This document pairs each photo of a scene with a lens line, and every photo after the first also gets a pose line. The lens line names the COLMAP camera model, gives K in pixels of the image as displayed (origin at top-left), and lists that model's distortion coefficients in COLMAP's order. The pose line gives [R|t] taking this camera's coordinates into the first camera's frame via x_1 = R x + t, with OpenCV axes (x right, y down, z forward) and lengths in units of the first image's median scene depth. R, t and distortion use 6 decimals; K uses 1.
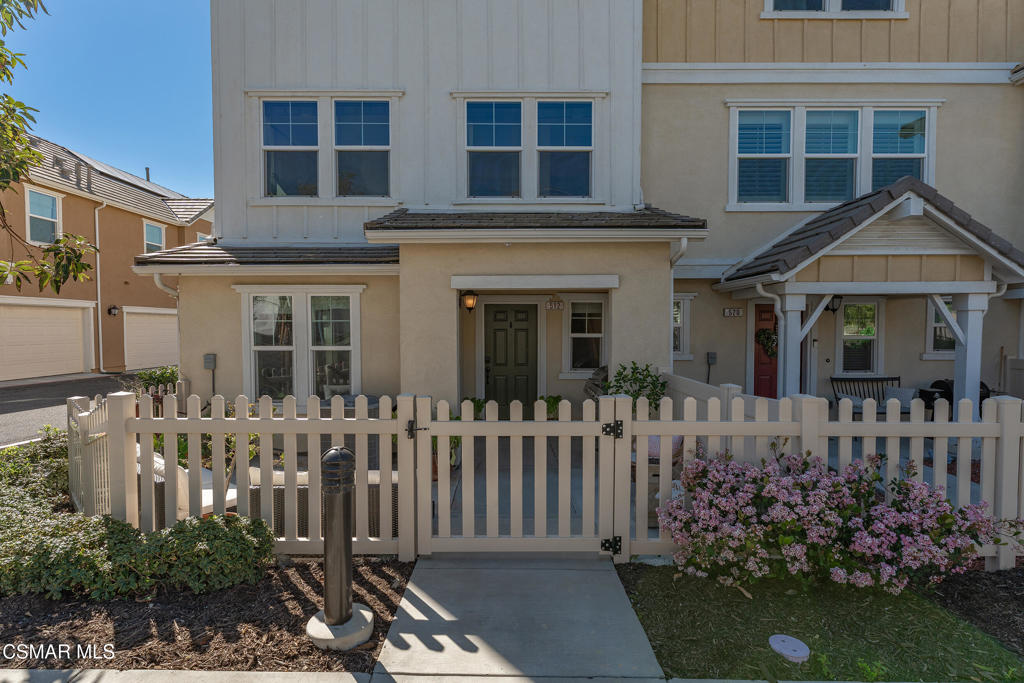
lens RADIAL K [[472.2, 0, 509.0], [0, 472.2, 344.2], [0, 0, 1]] dist [0.002523, -0.000091]
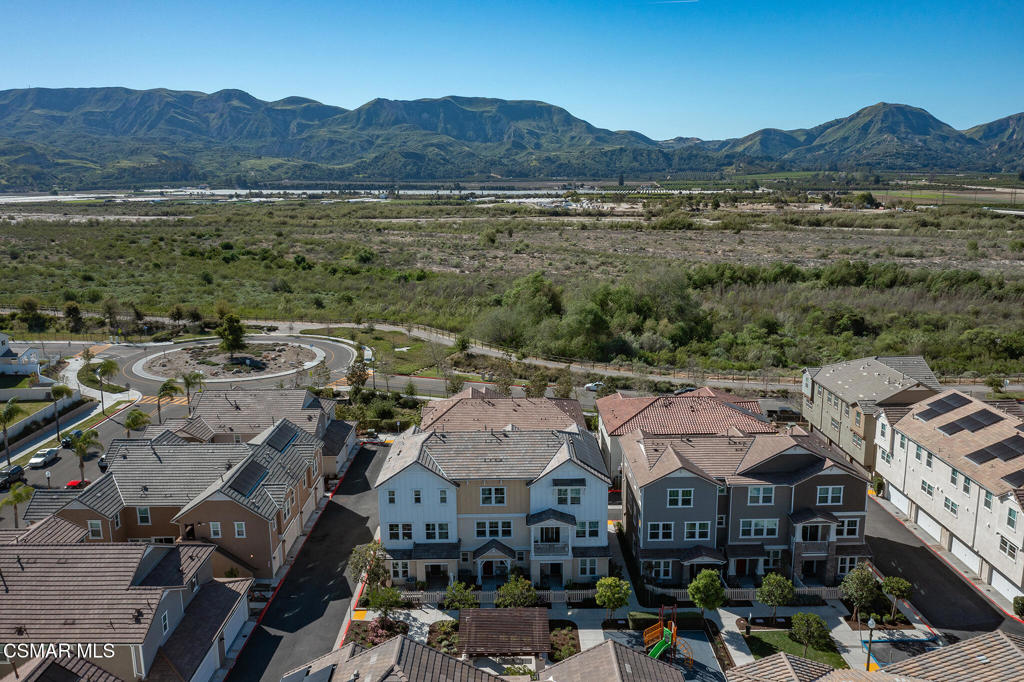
lens RADIAL K [[808.8, 0, 514.2], [0, 808.8, 336.0], [0, 0, 1]] dist [0.006994, 0.003761]
pose [[0.999901, -0.012805, 0.005803, 0.922581], [0.011664, 0.986045, 0.166071, -4.243021], [-0.007848, -0.165987, 0.986097, -8.003336]]
